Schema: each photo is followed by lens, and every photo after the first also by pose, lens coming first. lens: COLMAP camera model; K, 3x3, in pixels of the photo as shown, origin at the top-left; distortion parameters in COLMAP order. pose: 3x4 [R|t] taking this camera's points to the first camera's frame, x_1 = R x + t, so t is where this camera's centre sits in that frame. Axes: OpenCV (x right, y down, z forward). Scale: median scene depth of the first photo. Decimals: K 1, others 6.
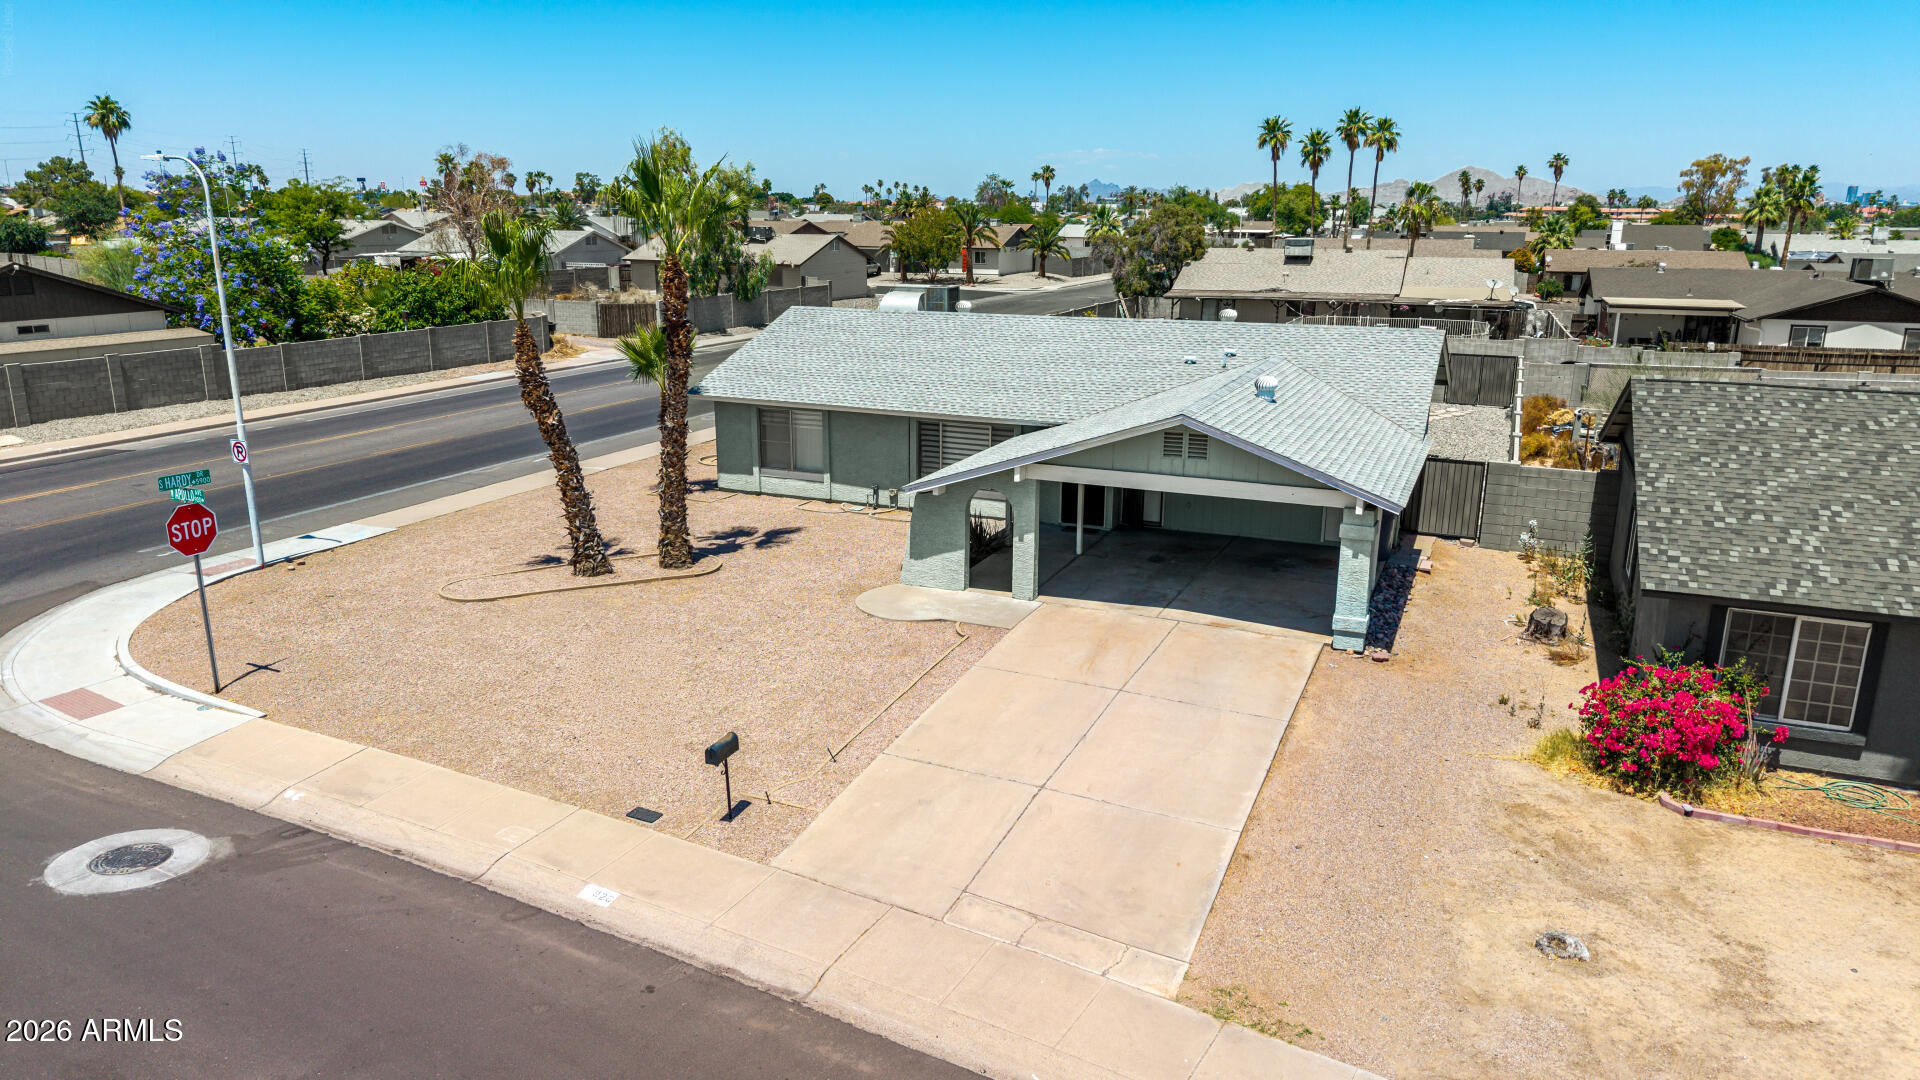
lens RADIAL K [[1295.8, 0, 971.0], [0, 1295.8, 535.1], [0, 0, 1]] dist [0.045268, -0.060771]
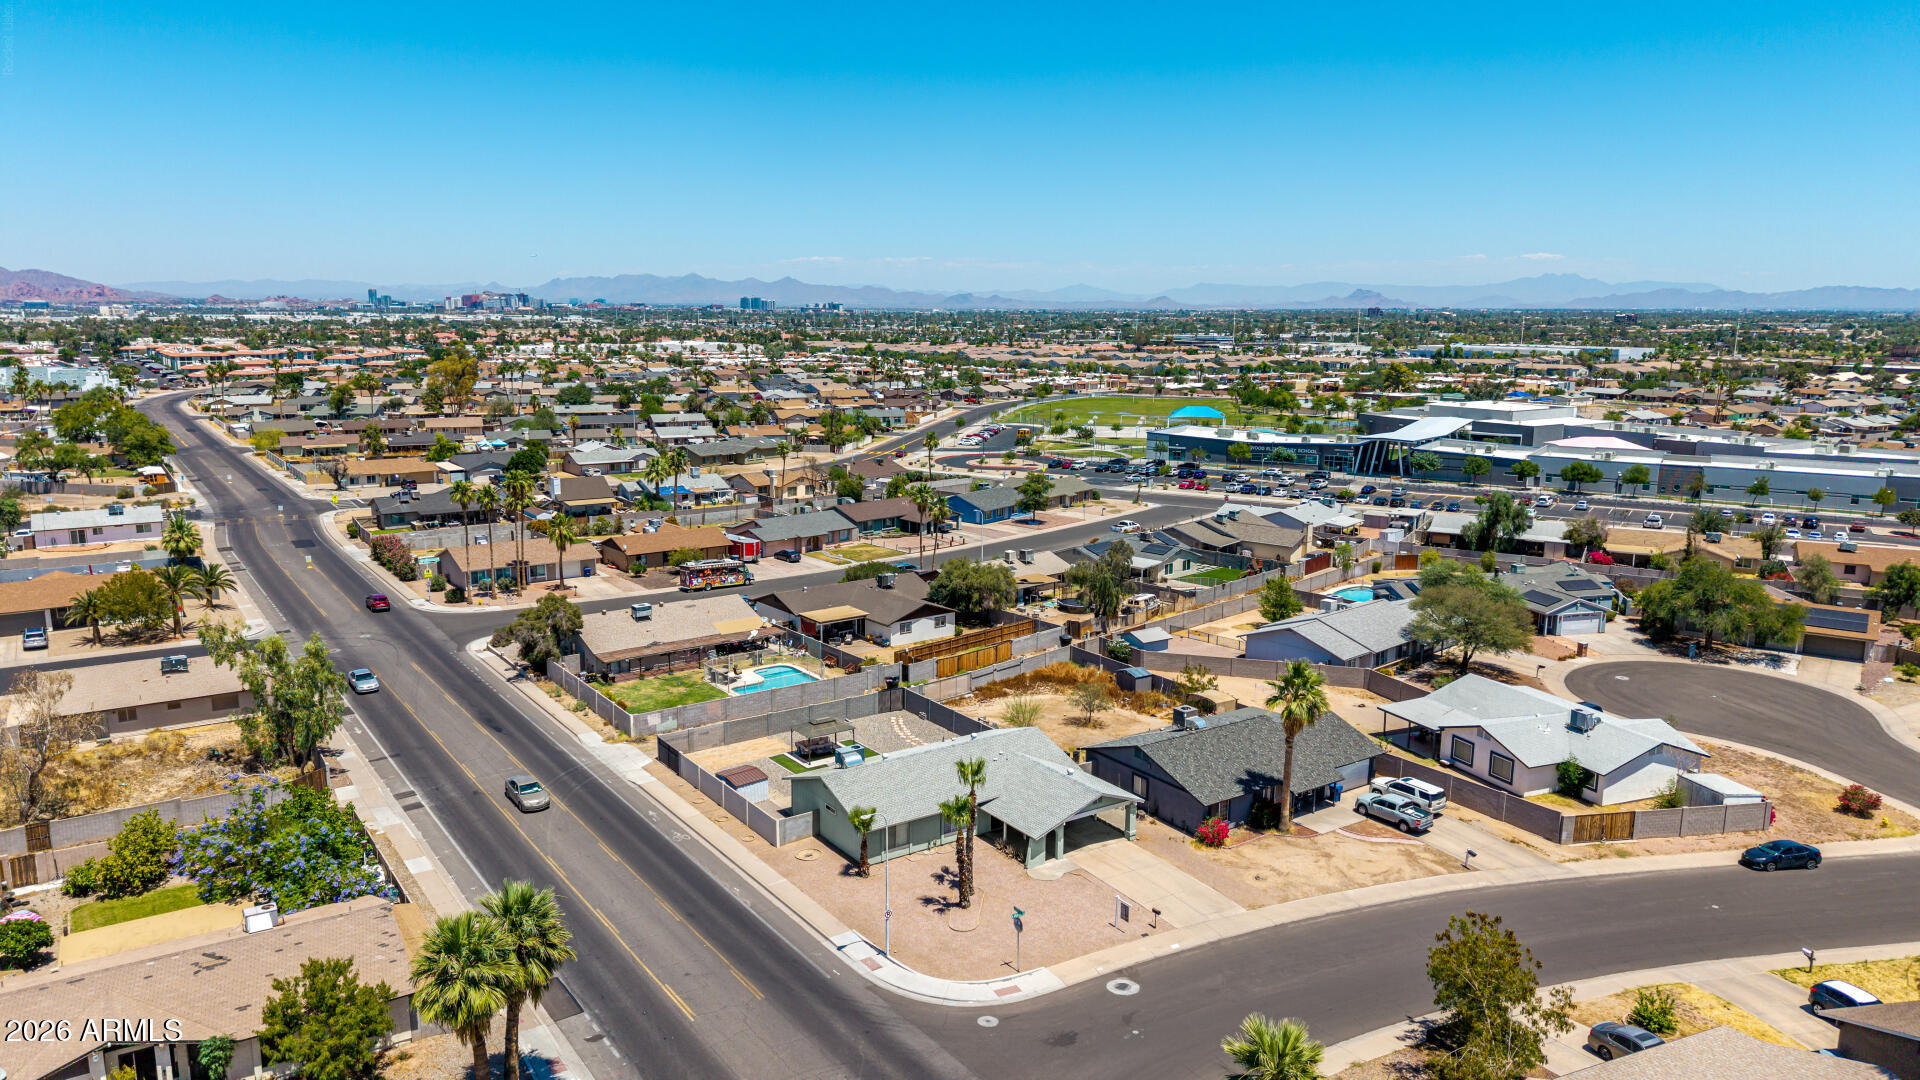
lens RADIAL K [[1277.9, 0, 960.0], [0, 1277.9, 540.0], [0, 0, 1]] dist [0.053926, -0.061845]
pose [[0.528156, -0.155992, 0.834696, -2.772009], [0.203454, 0.977596, 0.053962, -1.002476], [-0.824414, 0.141322, 0.548061, -0.716366]]
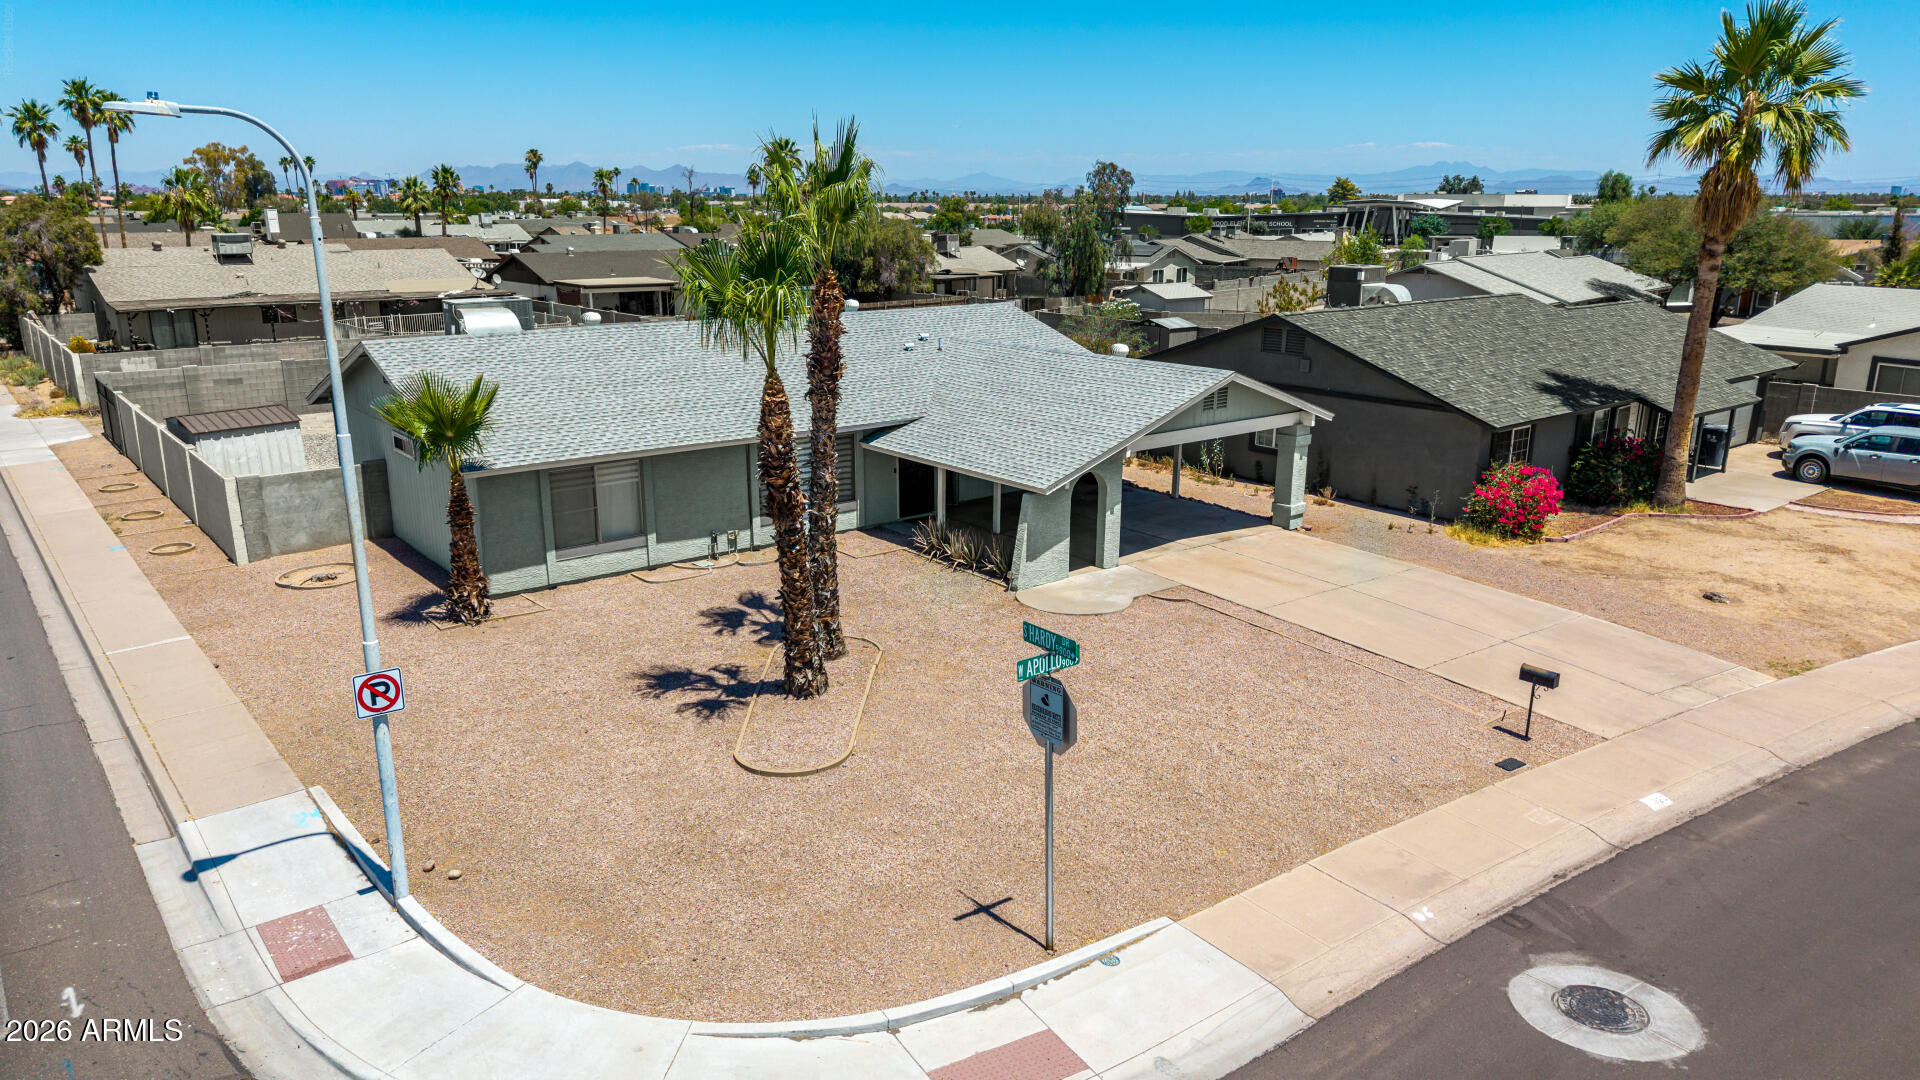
lens RADIAL K [[1269.8, 0, 960.0], [0, 1269.8, 540.0], [0, 0, 1]] dist [0.036323, -0.043921]
pose [[0.462682, -0.232837, 0.855402, -0.946416], [0.217390, 0.965233, 0.145148, -0.158218], [-0.859457, 0.118798, 0.497212, 0.594232]]
